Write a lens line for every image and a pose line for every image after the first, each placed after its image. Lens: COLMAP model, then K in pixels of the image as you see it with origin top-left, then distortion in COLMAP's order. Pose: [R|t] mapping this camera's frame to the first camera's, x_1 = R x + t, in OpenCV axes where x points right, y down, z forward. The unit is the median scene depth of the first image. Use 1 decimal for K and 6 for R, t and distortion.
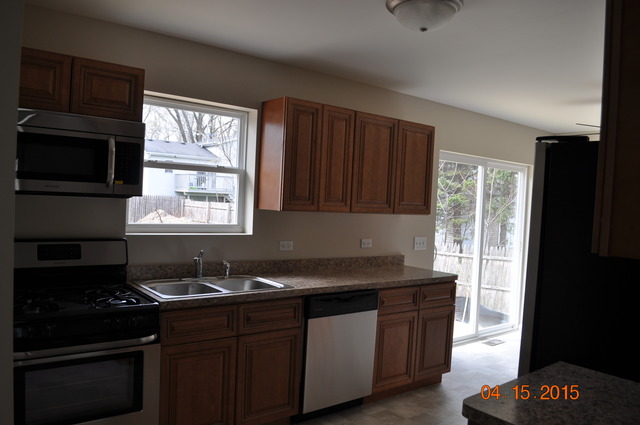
lens RADIAL K [[504.3, 0, 325.1], [0, 504.3, 213.1], [0, 0, 1]] dist [-0.067457, 0.009746]
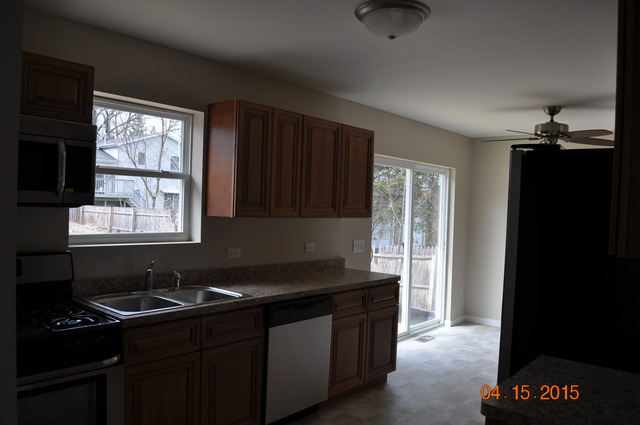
lens RADIAL K [[504.3, 0, 320.2], [0, 504.3, 211.8], [0, 0, 1]] dist [-0.067457, 0.009746]
pose [[0.981567, -0.017932, 0.190278, -0.108900], [0.019027, 0.999811, -0.003928, -0.008080], [-0.190171, 0.007476, 0.981722, 0.020431]]
